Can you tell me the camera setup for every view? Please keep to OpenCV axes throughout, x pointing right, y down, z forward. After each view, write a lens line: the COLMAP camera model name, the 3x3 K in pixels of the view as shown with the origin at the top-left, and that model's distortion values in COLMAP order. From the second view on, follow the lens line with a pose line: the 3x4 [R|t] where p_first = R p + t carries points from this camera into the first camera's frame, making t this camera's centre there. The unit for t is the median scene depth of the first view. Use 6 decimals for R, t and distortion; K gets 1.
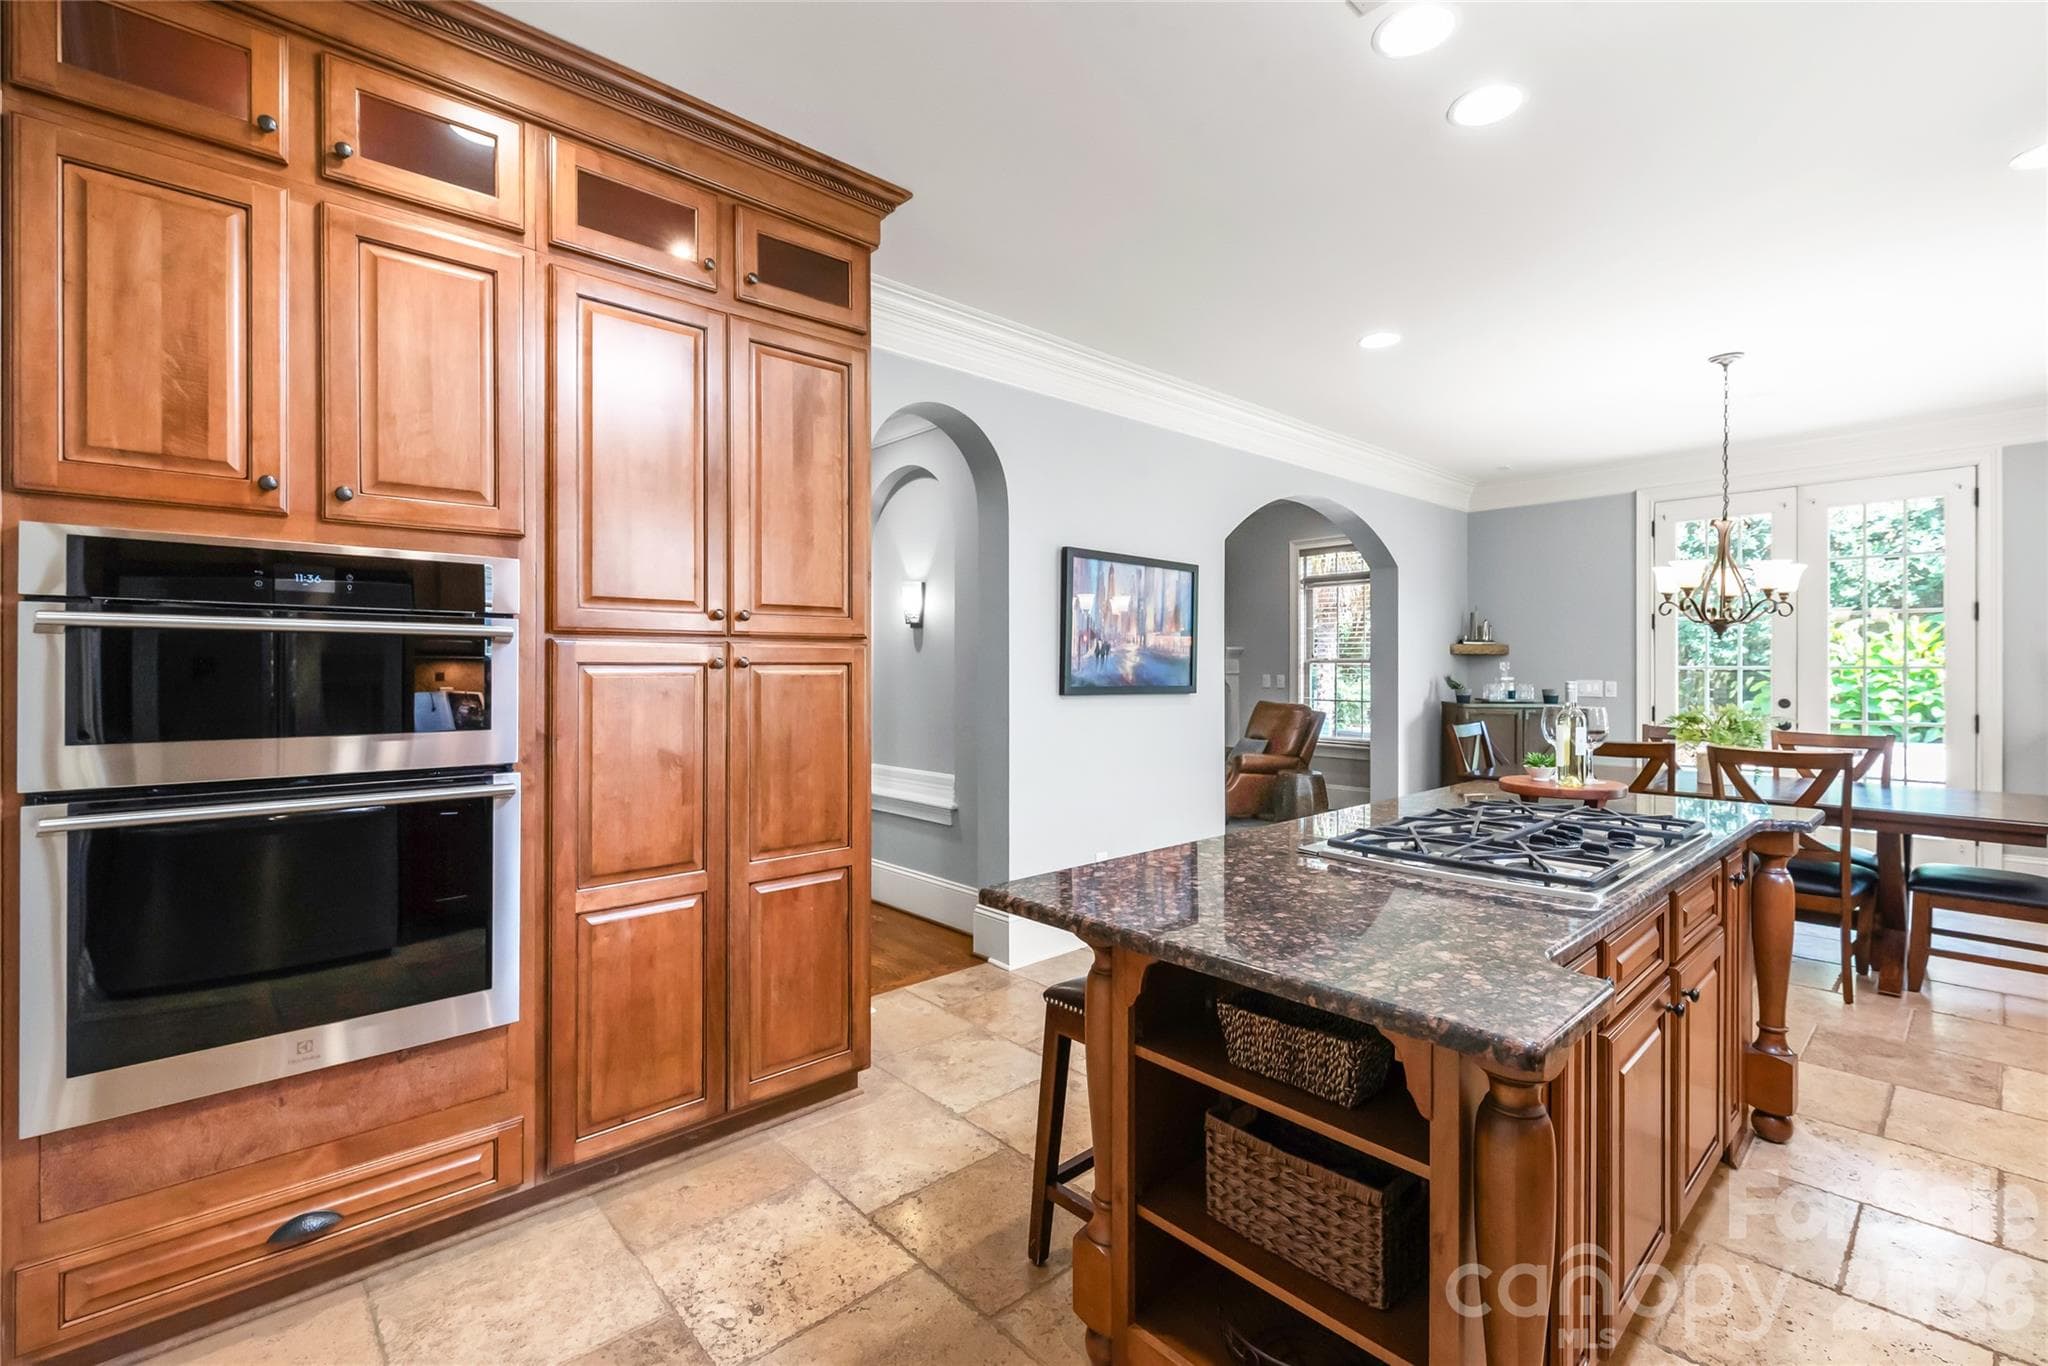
lens RADIAL K [[894.3, 0, 1029.2], [0, 894.3, 671.1], [0, 0, 1]] dist [0.003312, -0.000429]
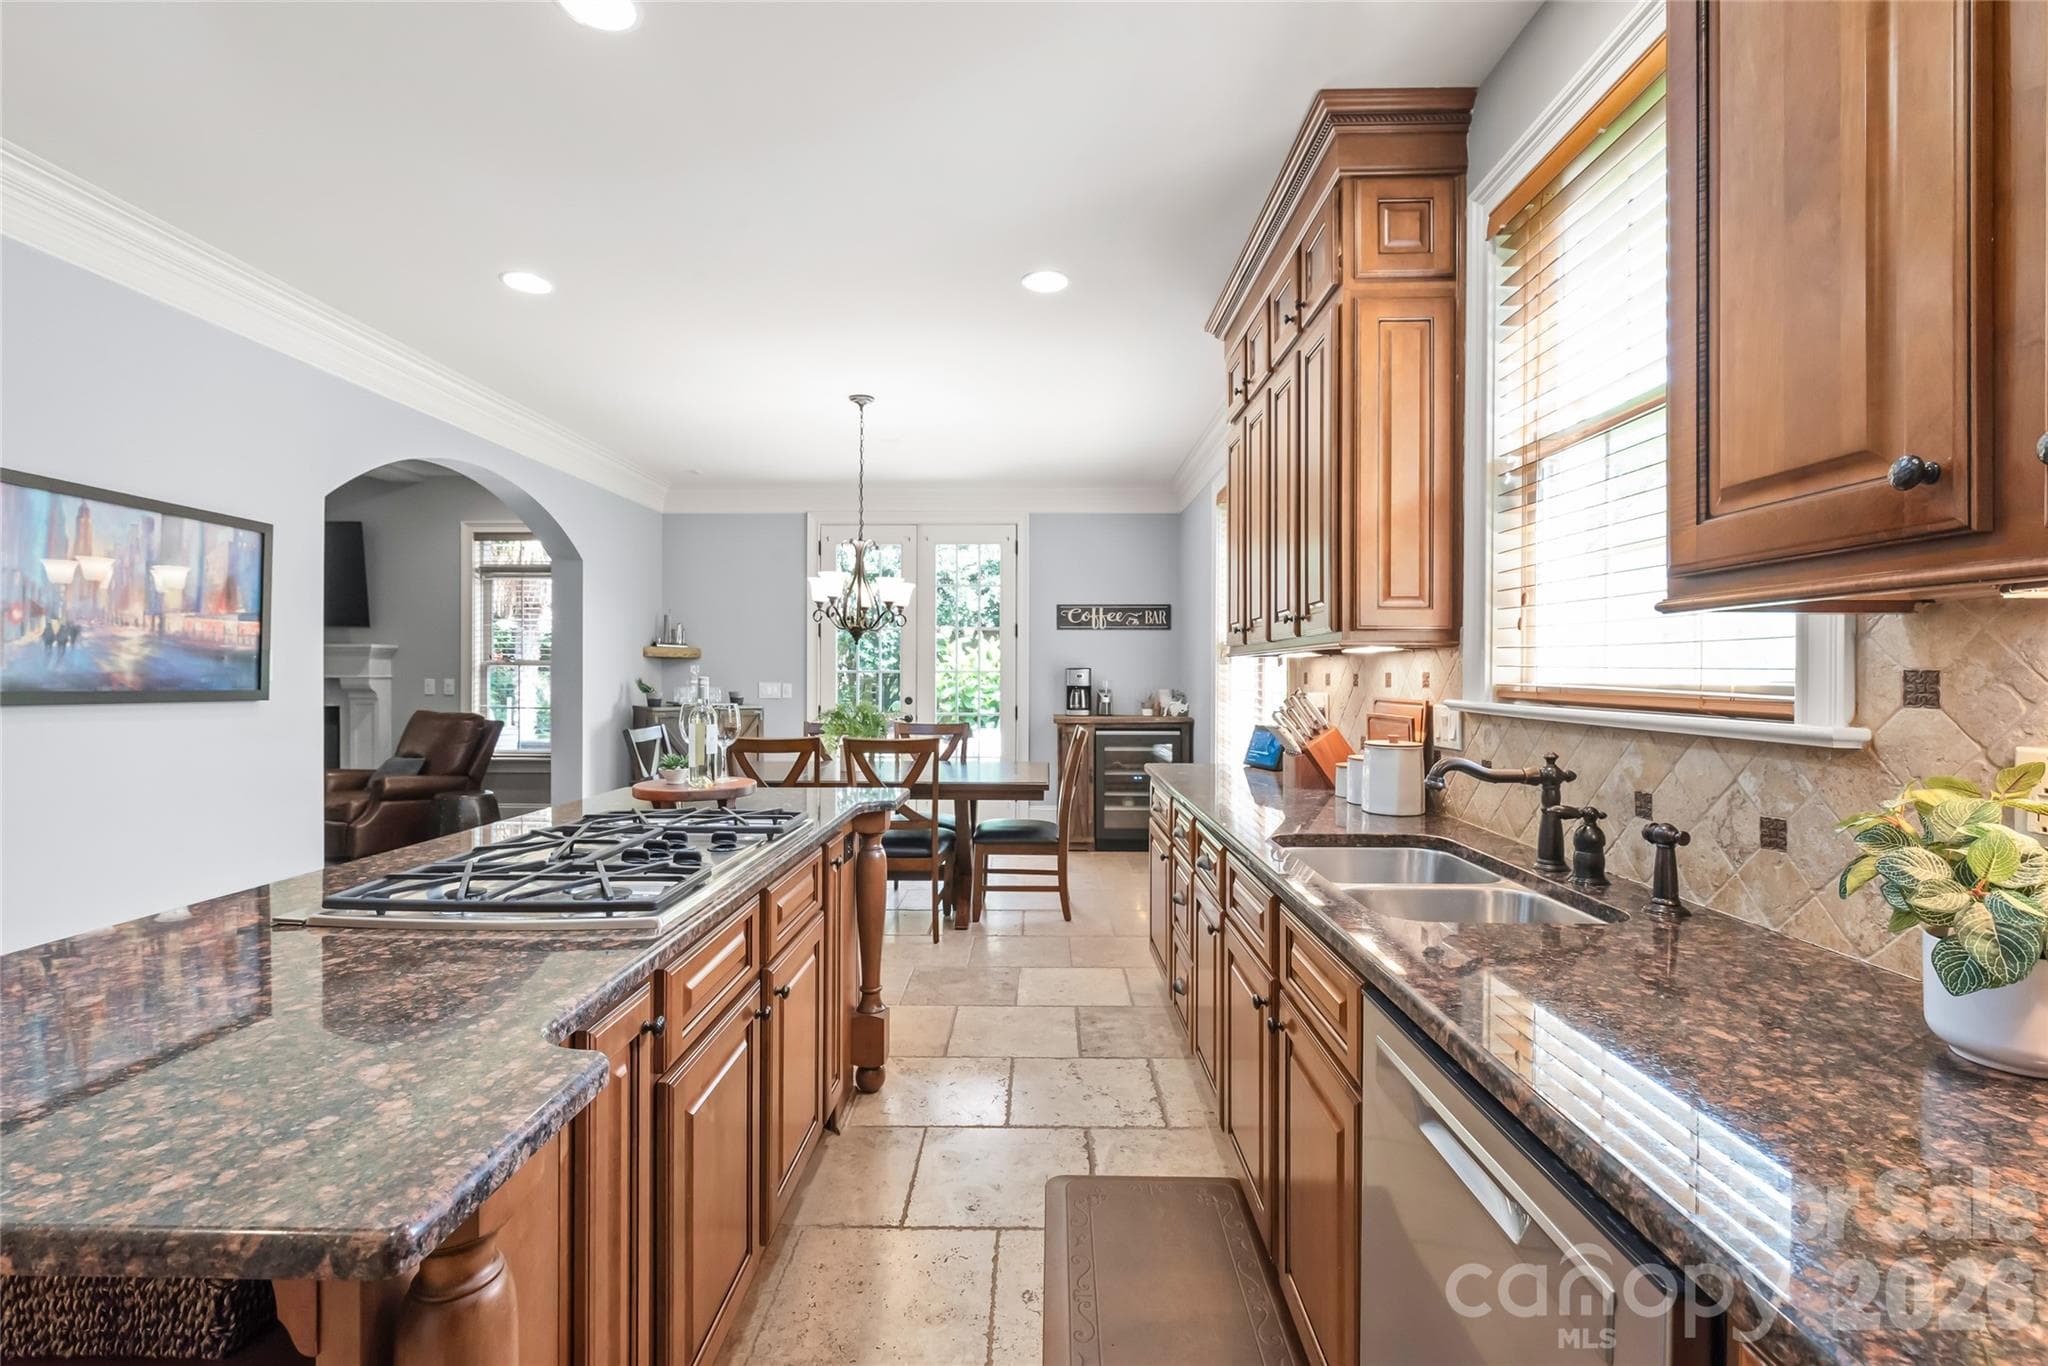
lens RADIAL K [[892.0, 0, 1026.2], [0, 892.0, 677.1], [0, 0, 1]] dist [0.001497, -0.000381]
pose [[0.689330, 0.001218, 0.724447, 0.098943], [0.000148, 0.999998, -0.001822, 0.008479], [-0.724448, 0.001363, 0.689329, 0.061407]]
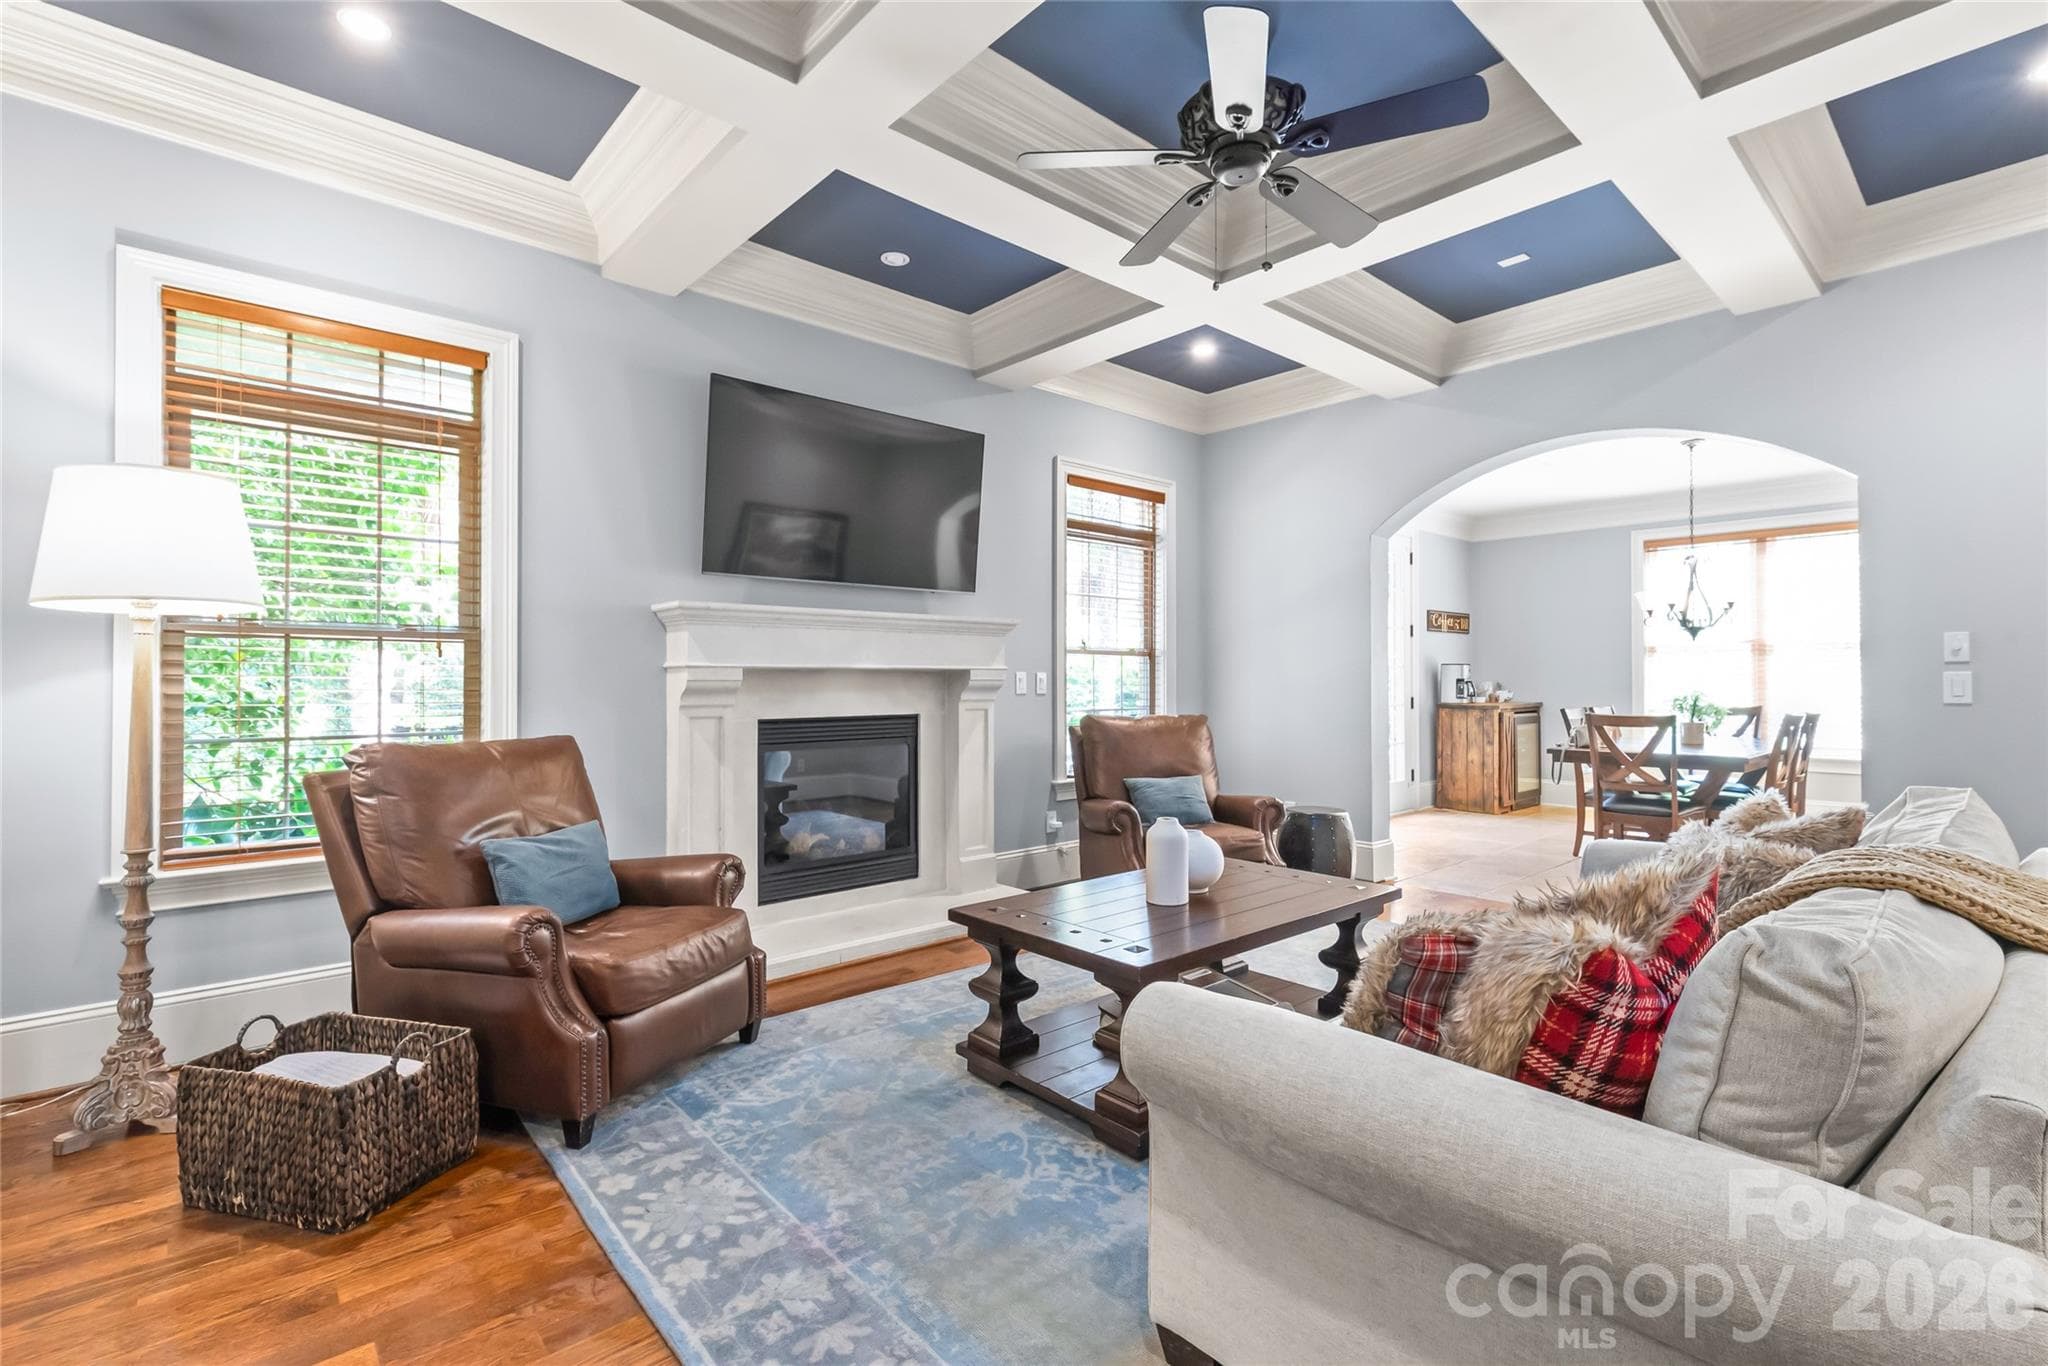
lens RADIAL K [[924.1, 0, 1025.1], [0, 924.1, 672.9], [0, 0, 1]] dist [0.003838, -0.000134]
pose [[0.011808, 0.010334, 0.999877, -0.712282], [0.005129, 0.999933, -0.010396, 0.025580], [-0.999917, 0.005251, 0.011754, 2.085132]]
